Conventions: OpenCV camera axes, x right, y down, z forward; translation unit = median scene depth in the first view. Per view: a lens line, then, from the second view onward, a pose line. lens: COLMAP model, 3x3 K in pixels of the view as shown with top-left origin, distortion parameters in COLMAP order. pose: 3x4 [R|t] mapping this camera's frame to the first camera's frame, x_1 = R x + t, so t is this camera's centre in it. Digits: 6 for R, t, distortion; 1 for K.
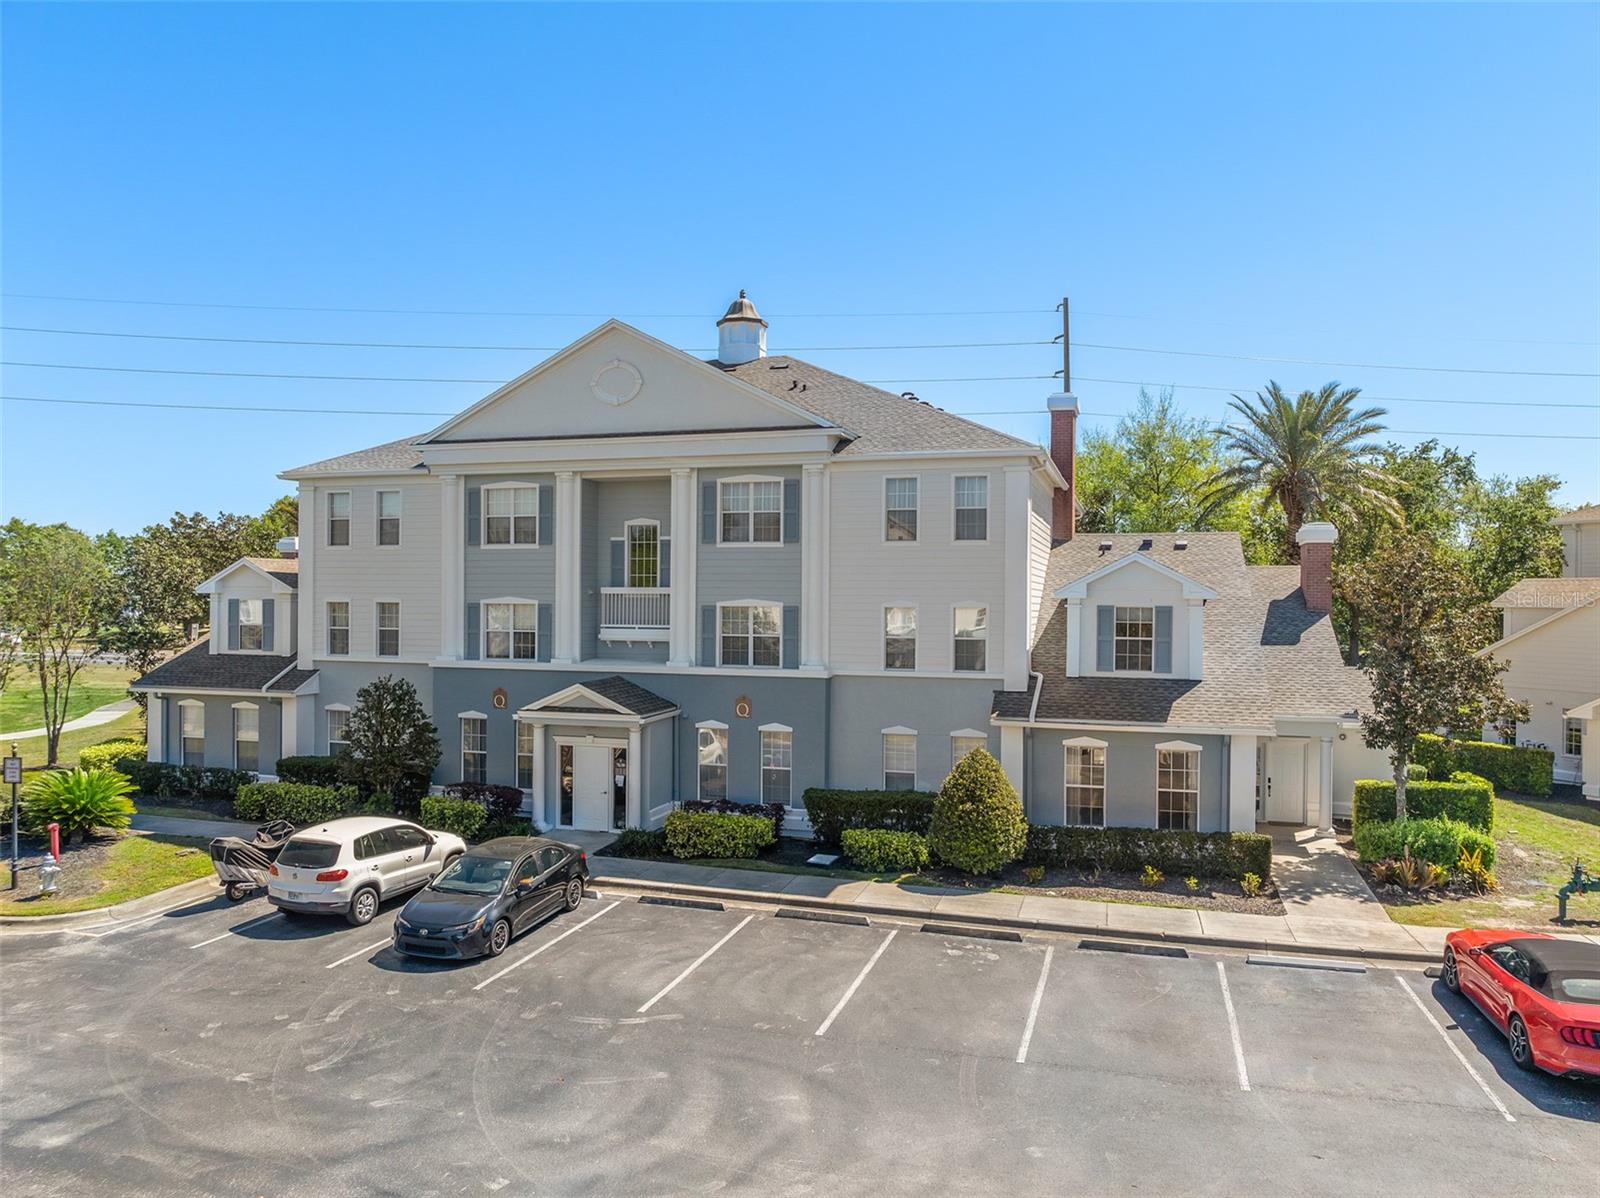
lens RADIAL K [[1127.6, 0, 800.0], [0, 1127.6, 599.0], [0, 0, 1]] dist [-0.030439, -0.005199]
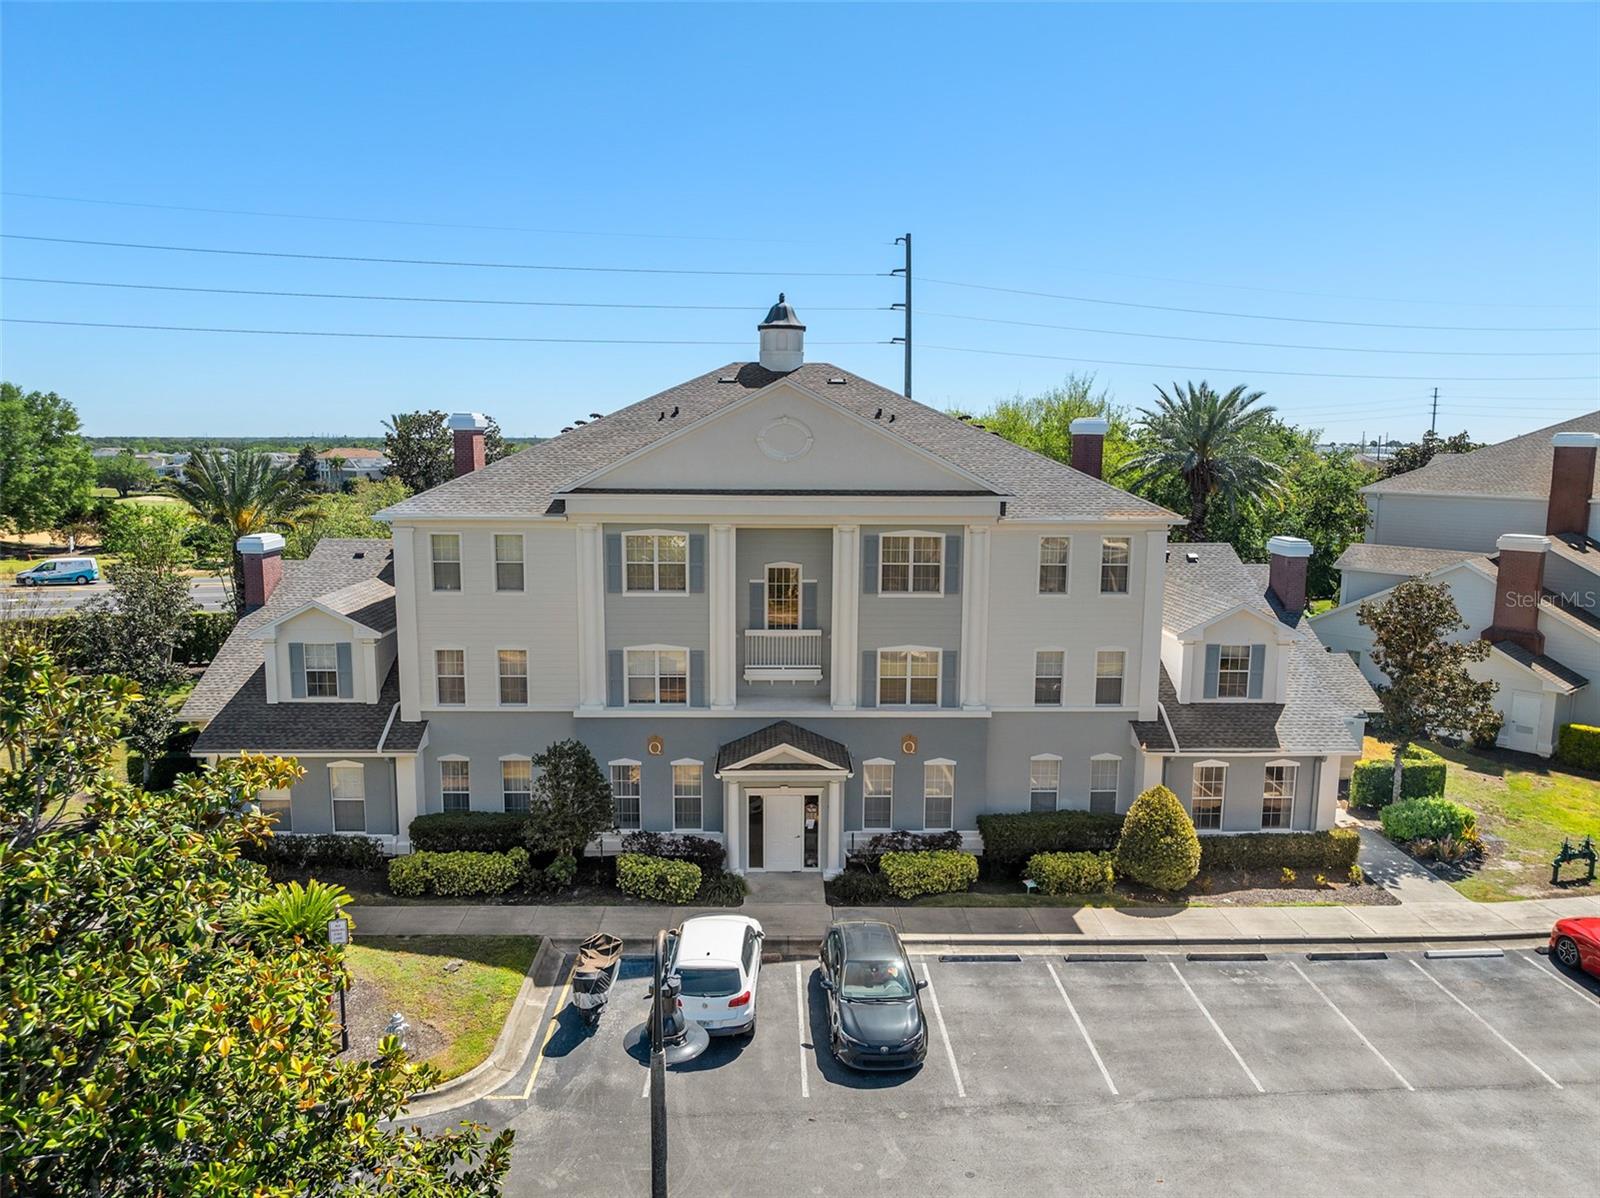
lens RADIAL K [[1127.6, 0, 800.0], [0, 1127.6, 599.0], [0, 0, 1]] dist [-0.030439, -0.005199]
pose [[0.947651, -0.045539, 0.316044, -0.497331], [-0.000666, 0.989494, 0.144574, -0.205124], [-0.319307, -0.137216, 0.937664, 0.026898]]
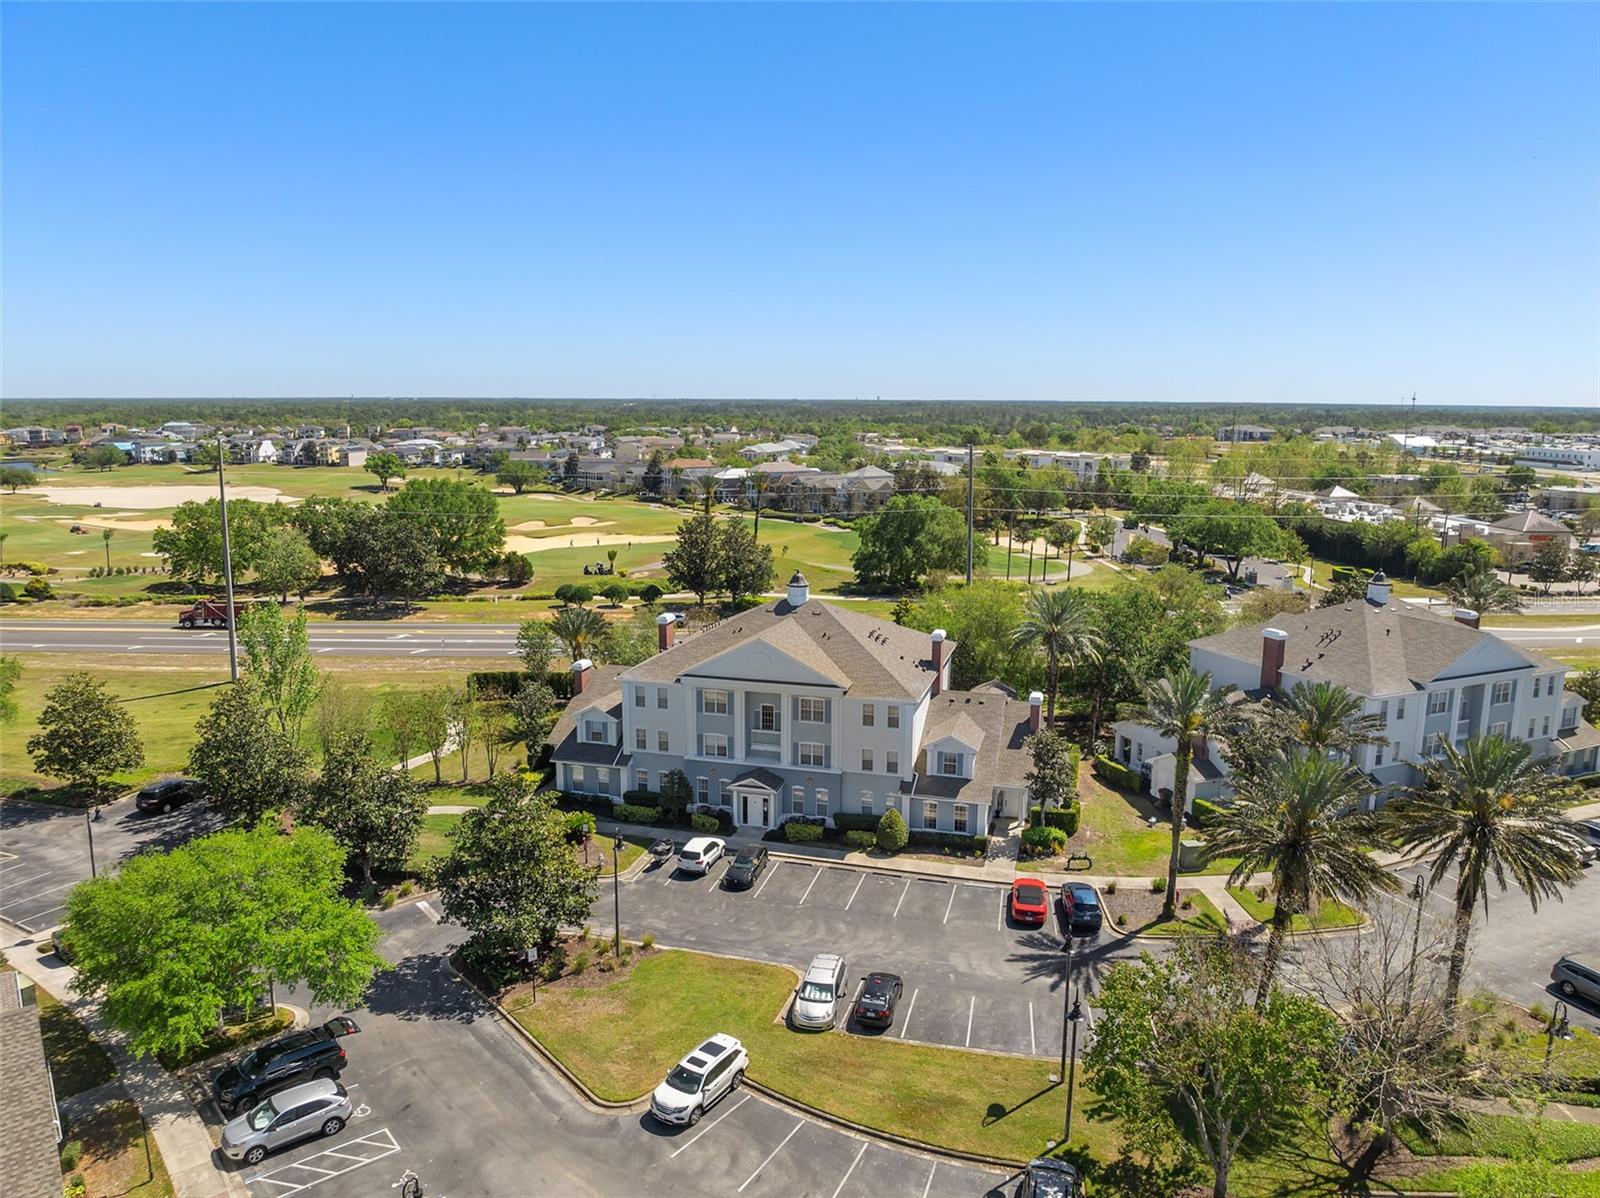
lens RADIAL K [[1127.6, 0, 800.0], [0, 1127.6, 599.0], [0, 0, 1]] dist [-0.030439, -0.005199]
pose [[0.999676, -0.006599, 0.024596, -0.140067], [0.002077, 0.983754, 0.179509, -0.837805], [-0.025381, -0.179399, 0.983449, -1.618251]]
